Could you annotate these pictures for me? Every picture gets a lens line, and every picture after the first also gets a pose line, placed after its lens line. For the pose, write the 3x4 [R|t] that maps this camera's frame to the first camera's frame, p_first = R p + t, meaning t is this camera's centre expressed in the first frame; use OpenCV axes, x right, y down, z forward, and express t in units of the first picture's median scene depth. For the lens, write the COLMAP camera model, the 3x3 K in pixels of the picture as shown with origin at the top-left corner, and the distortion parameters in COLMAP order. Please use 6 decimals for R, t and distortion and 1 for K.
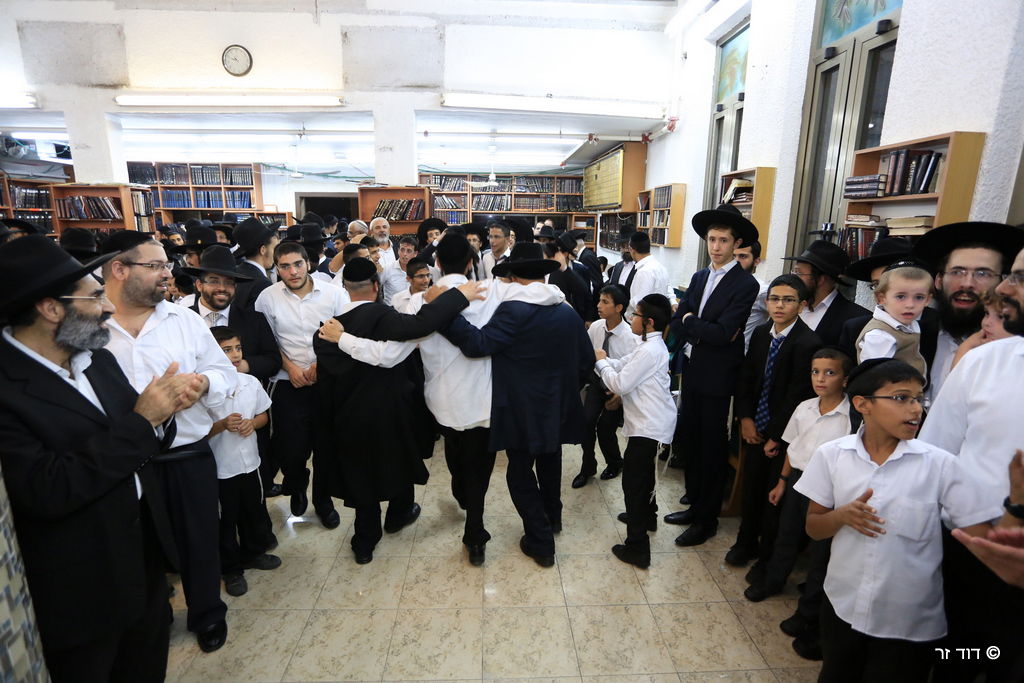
lens RADIAL K [[515.7, 0, 512.0], [0, 515.7, 341.5], [0, 0, 1]] dist [-0.062036, 0.030247]
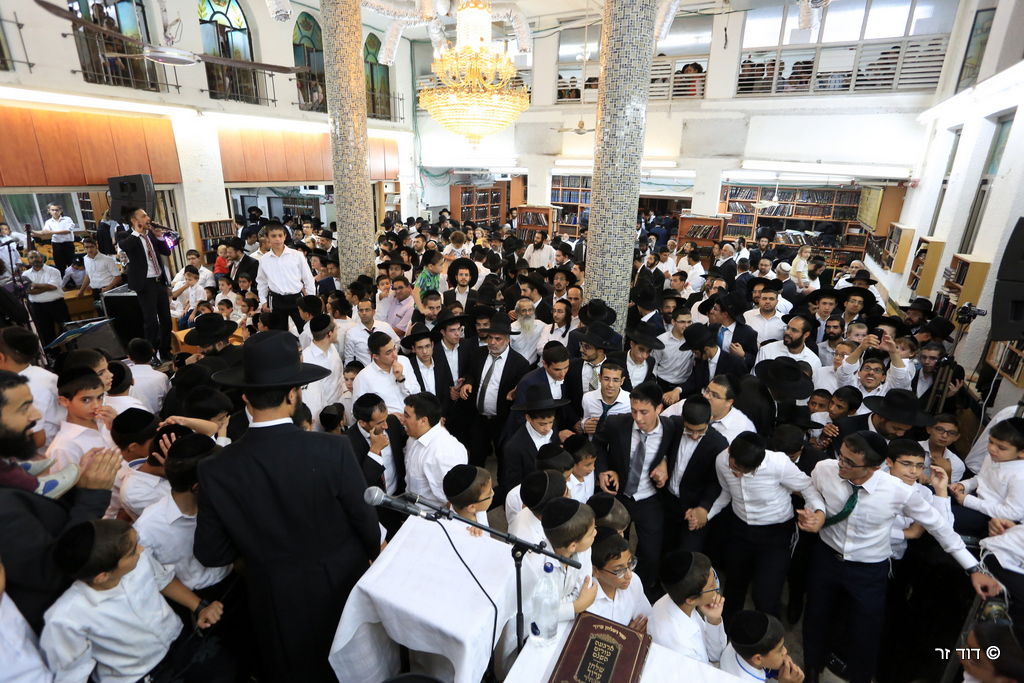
lens RADIAL K [[515.7, 0, 512.0], [0, 515.7, 341.5], [0, 0, 1]] dist [-0.062036, 0.030247]
pose [[0.860622, 0.164499, -0.481944, 0.099000], [-0.122660, 0.985488, 0.117333, -0.027515], [0.494251, -0.041864, 0.868311, -0.744020]]
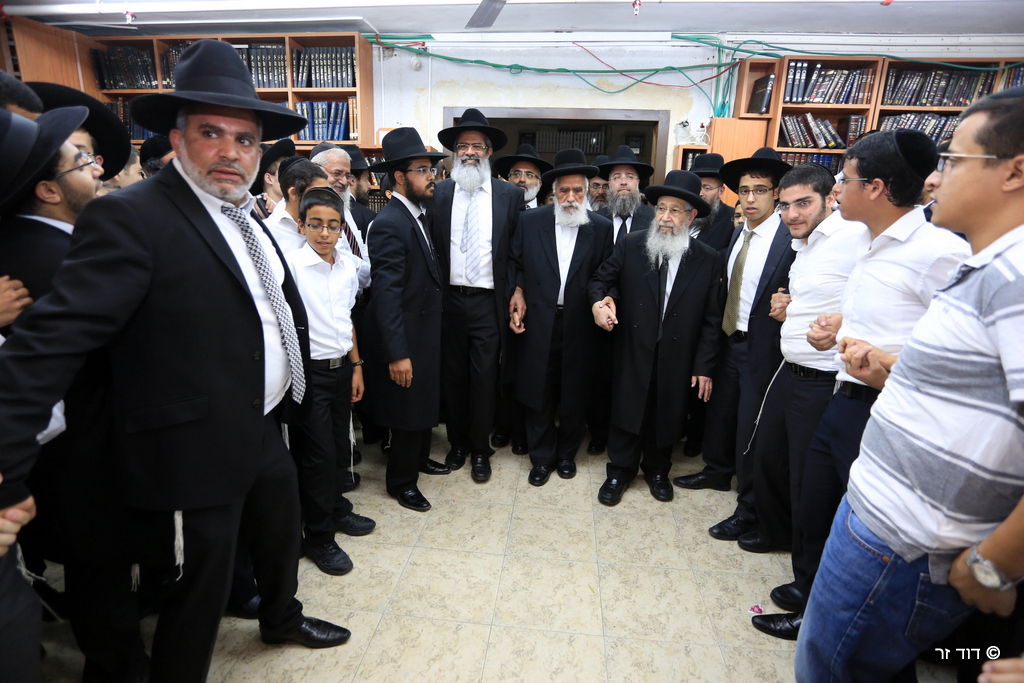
lens RADIAL K [[515.7, 0, 512.0], [0, 515.7, 341.5], [0, 0, 1]] dist [-0.062036, 0.030247]
pose [[0.989630, 0.048460, -0.135220, -0.525004], [-0.046700, 0.998778, 0.016162, -0.174066], [0.135838, -0.009680, 0.990684, 0.993442]]
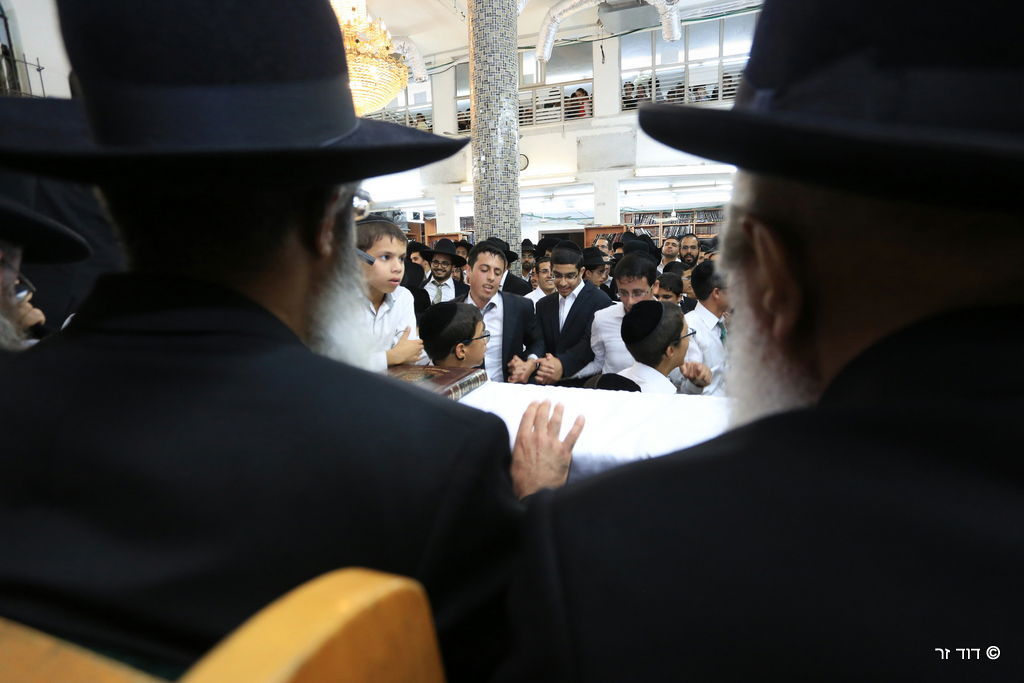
lens RADIAL K [[515.7, 0, 512.0], [0, 515.7, 341.5], [0, 0, 1]] dist [-0.062036, 0.030247]
pose [[0.919915, 0.021424, -0.391531, 0.159808], [-0.043957, 0.997847, -0.048678, 0.175236], [0.389645, 0.061990, 0.918876, -0.658802]]
